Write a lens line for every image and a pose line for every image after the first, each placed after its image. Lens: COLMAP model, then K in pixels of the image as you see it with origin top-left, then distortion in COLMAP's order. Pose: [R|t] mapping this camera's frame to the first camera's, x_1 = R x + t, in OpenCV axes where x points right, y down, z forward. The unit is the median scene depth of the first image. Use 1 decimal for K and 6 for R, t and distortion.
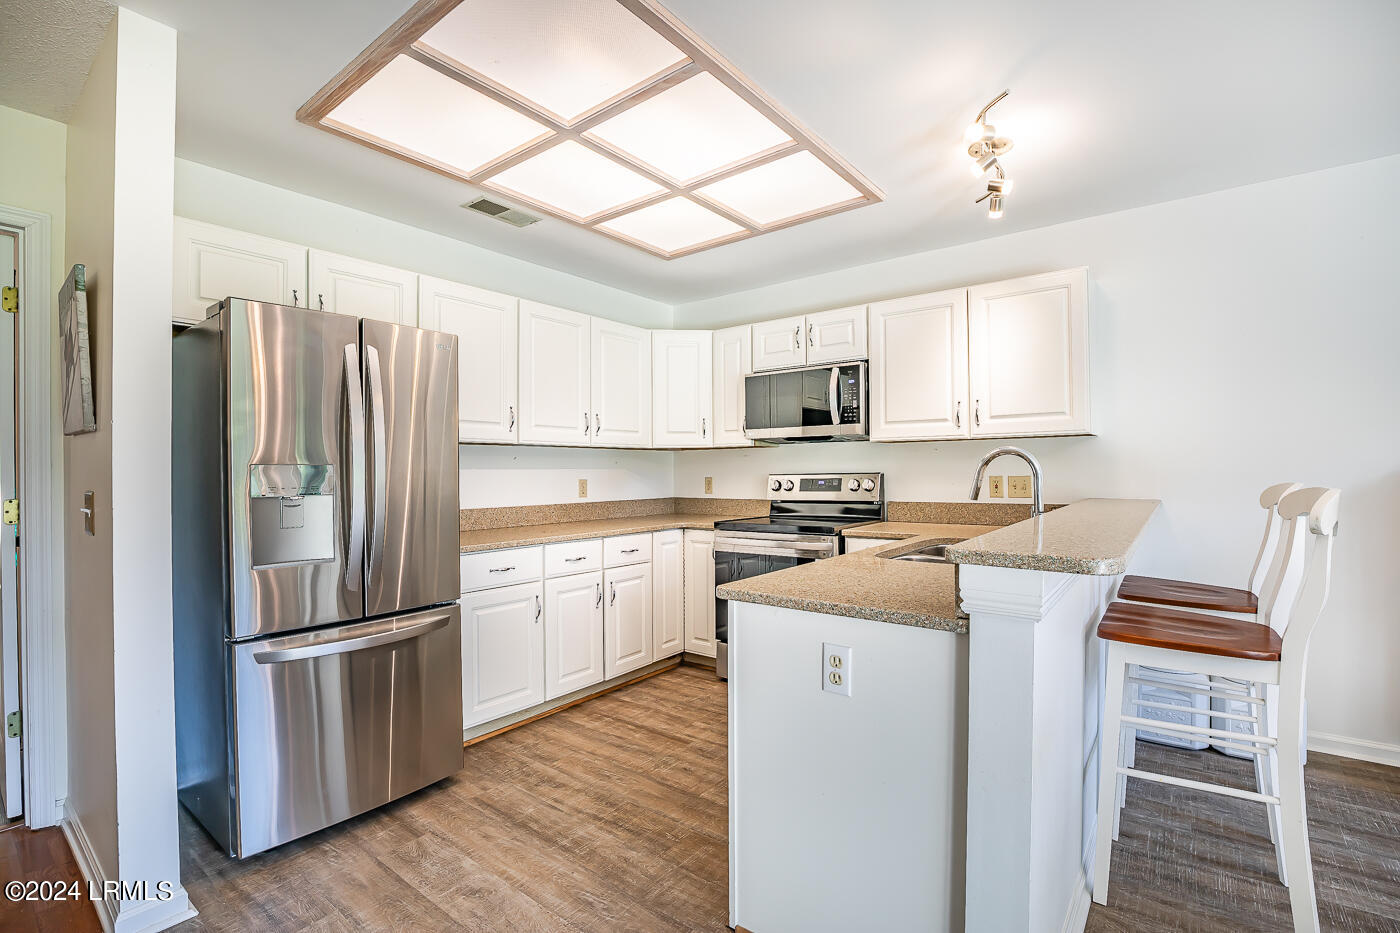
lens RADIAL K [[640.1, 0, 697.2], [0, 640.1, 469.6], [0, 0, 1]] dist [-0.035198, -0.000288]
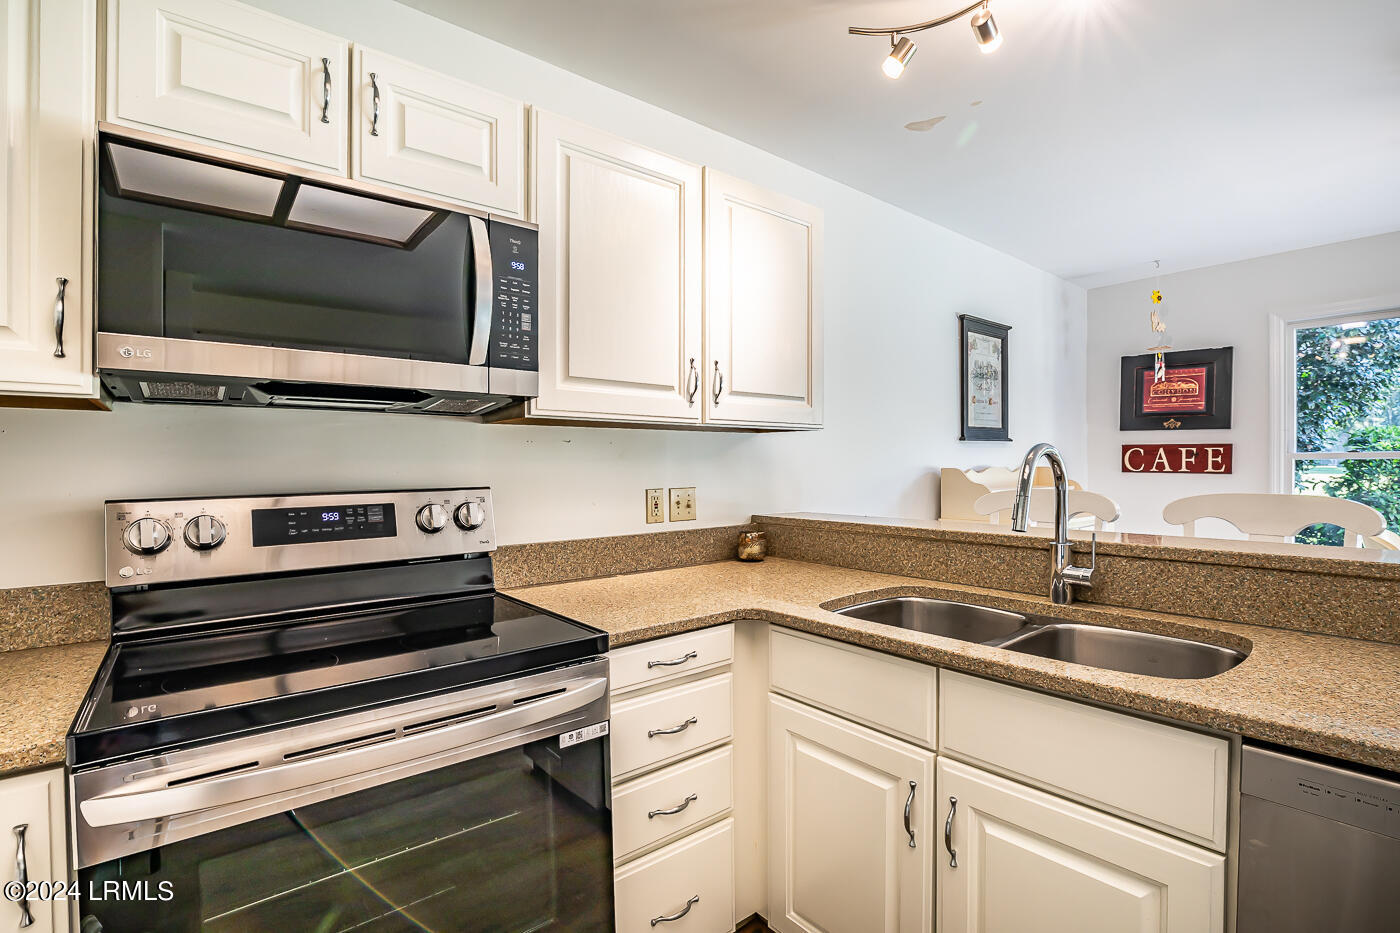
lens RADIAL K [[640.1, 0, 701.7], [0, 640.1, 463.2], [0, 0, 1]] dist [-0.035198, -0.000288]
pose [[0.220277, 0.013351, 0.975346, -0.132038], [0.004564, 0.999881, -0.014718, -0.005334], [-0.975427, 0.007694, 0.220190, 0.825461]]
